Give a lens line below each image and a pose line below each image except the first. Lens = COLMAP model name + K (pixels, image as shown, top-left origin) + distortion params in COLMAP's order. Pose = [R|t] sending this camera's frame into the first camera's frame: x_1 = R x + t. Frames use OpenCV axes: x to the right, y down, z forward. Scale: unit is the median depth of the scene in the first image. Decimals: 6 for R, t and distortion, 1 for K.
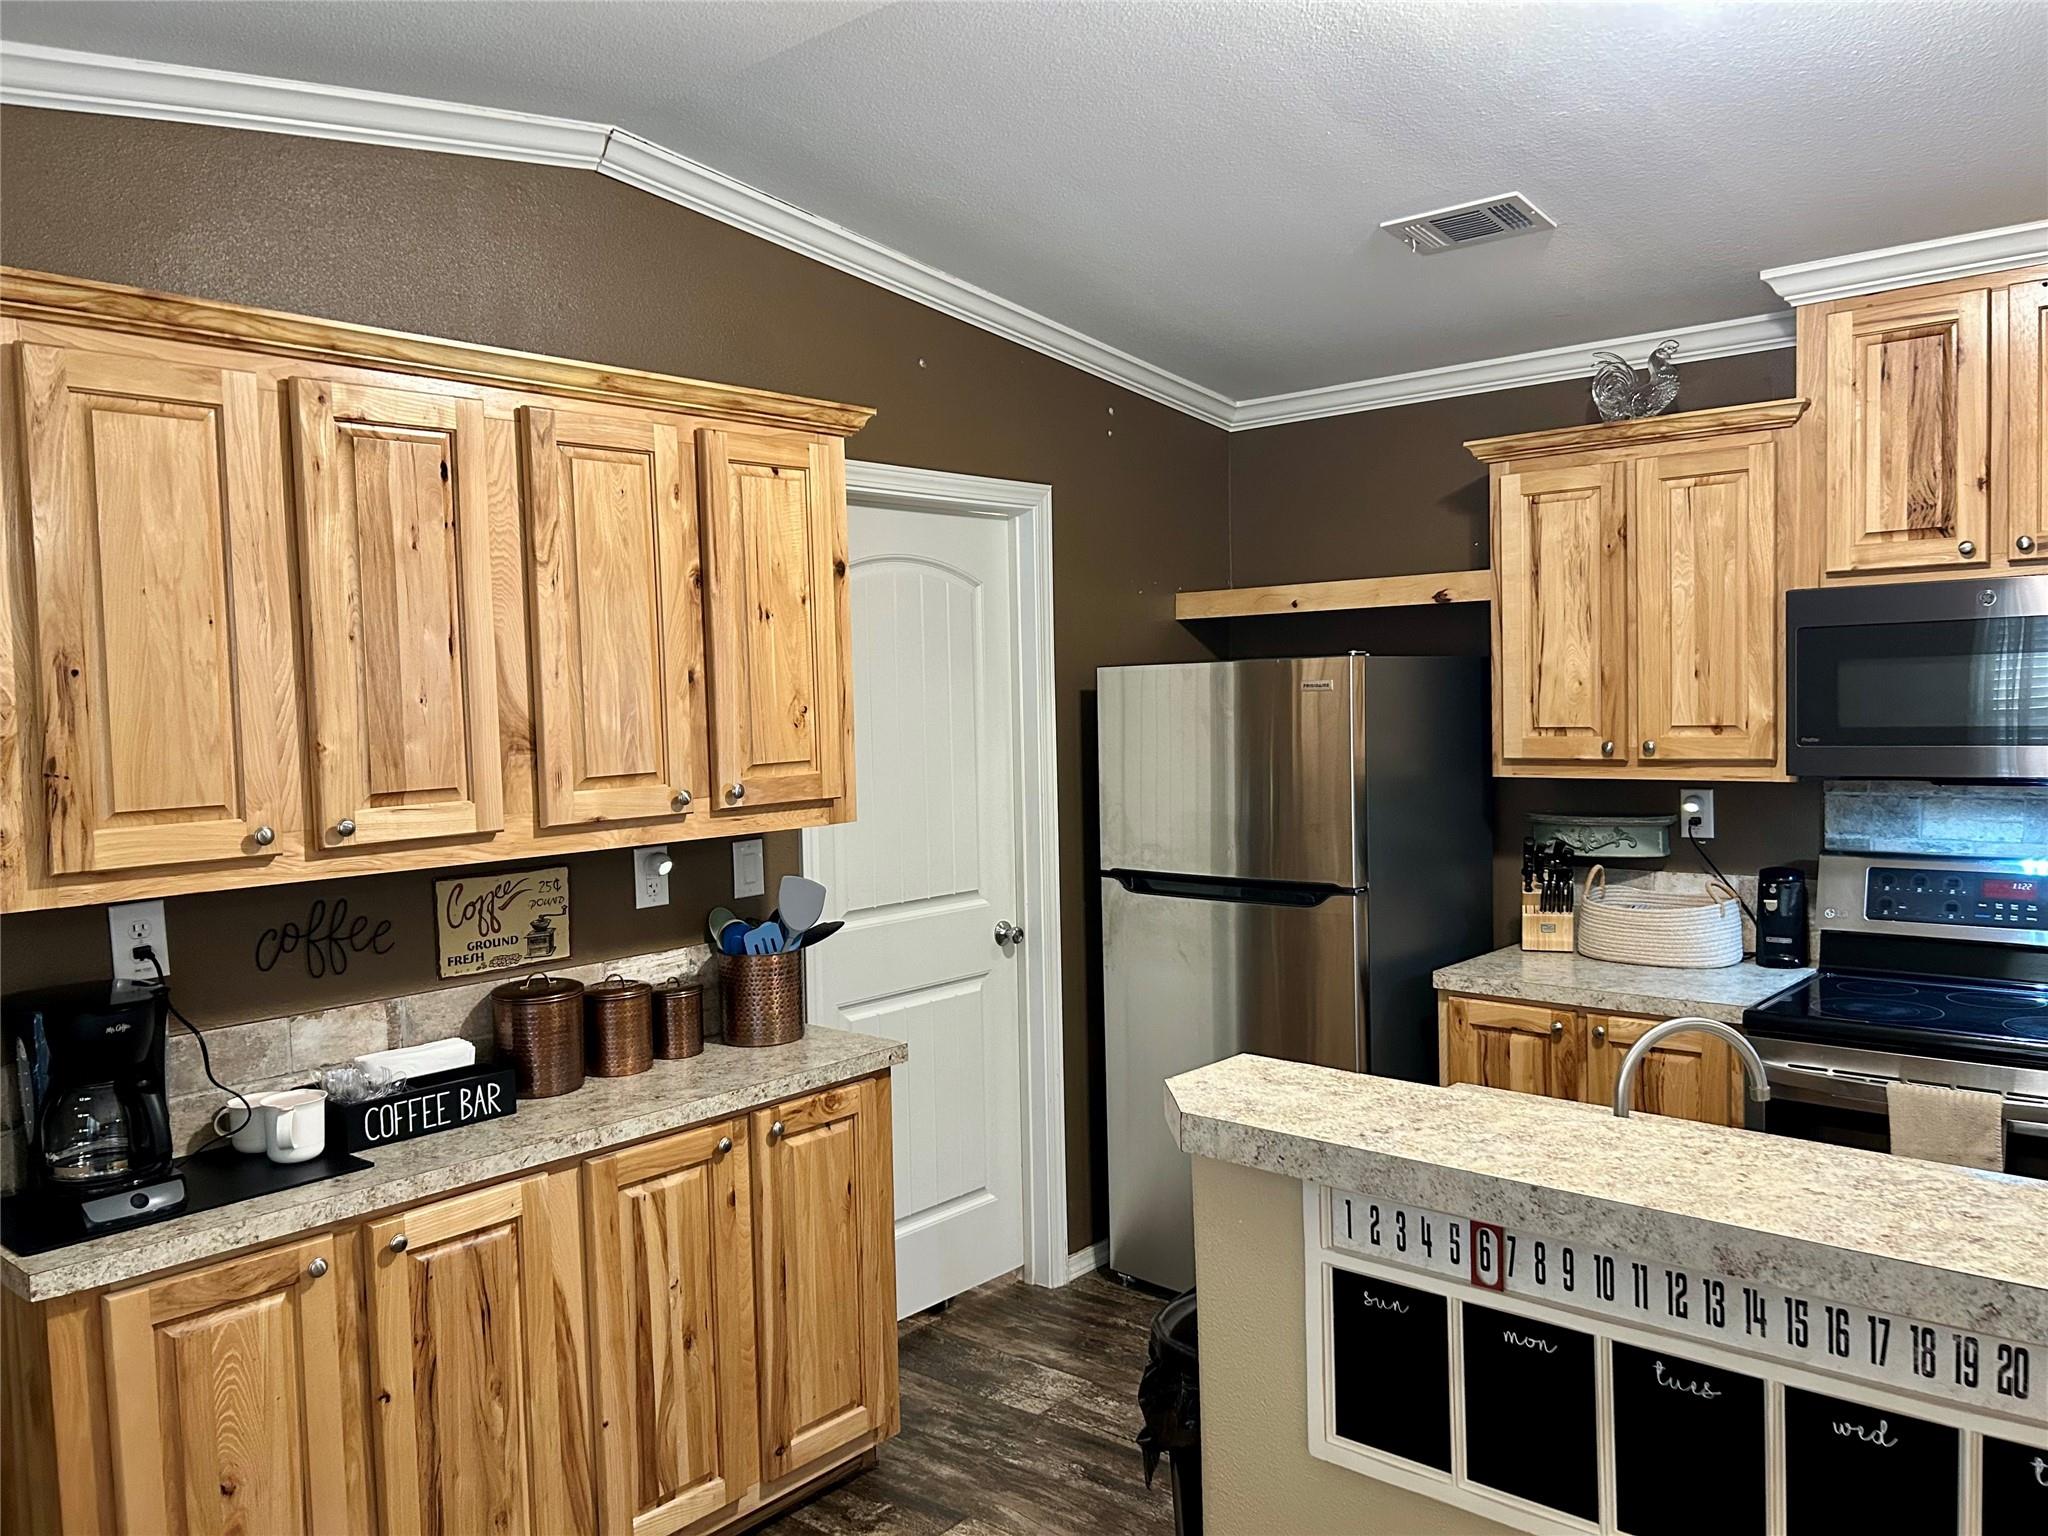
lens RADIAL K [[1542.7, 0, 1028.8], [0, 1542.7, 783.7], [0, 0, 1]] dist [0.038566, -0.048093]
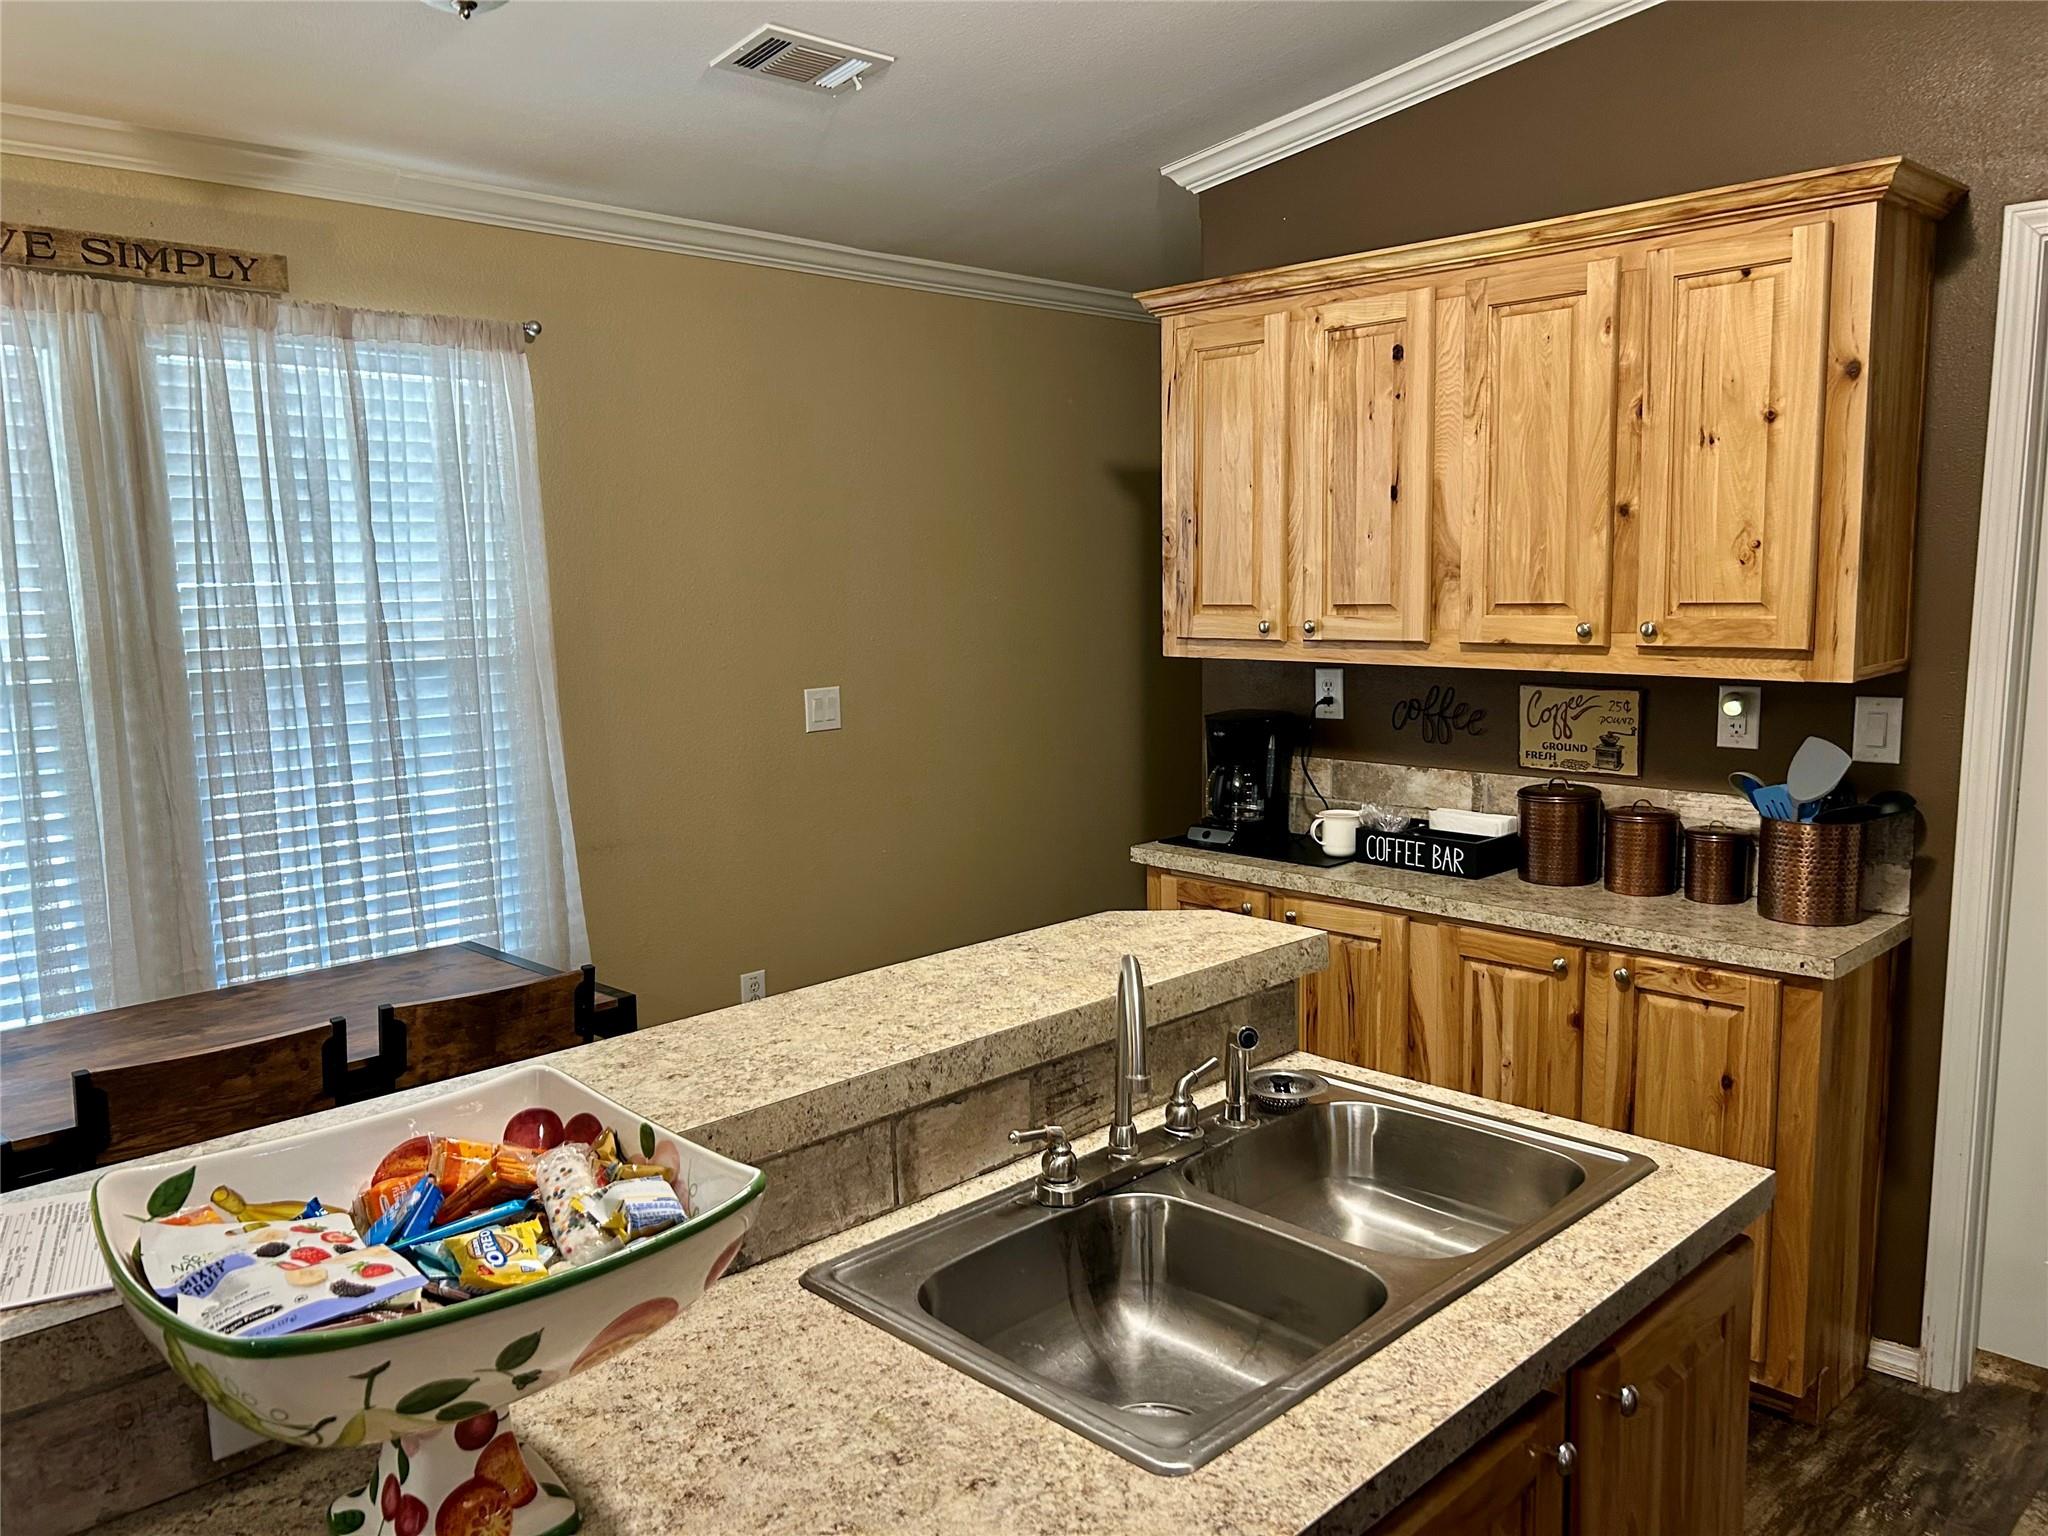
lens RADIAL K [[1542.7, 0, 1012.1], [0, 1542.7, 786.3], [0, 0, 1]] dist [0.038566, -0.048093]
pose [[-0.071461, 0.168951, -0.983031, 0.843428], [-0.041816, 0.984176, 0.172187, -0.050537], [0.996566, 0.053412, -0.063266, 0.690545]]
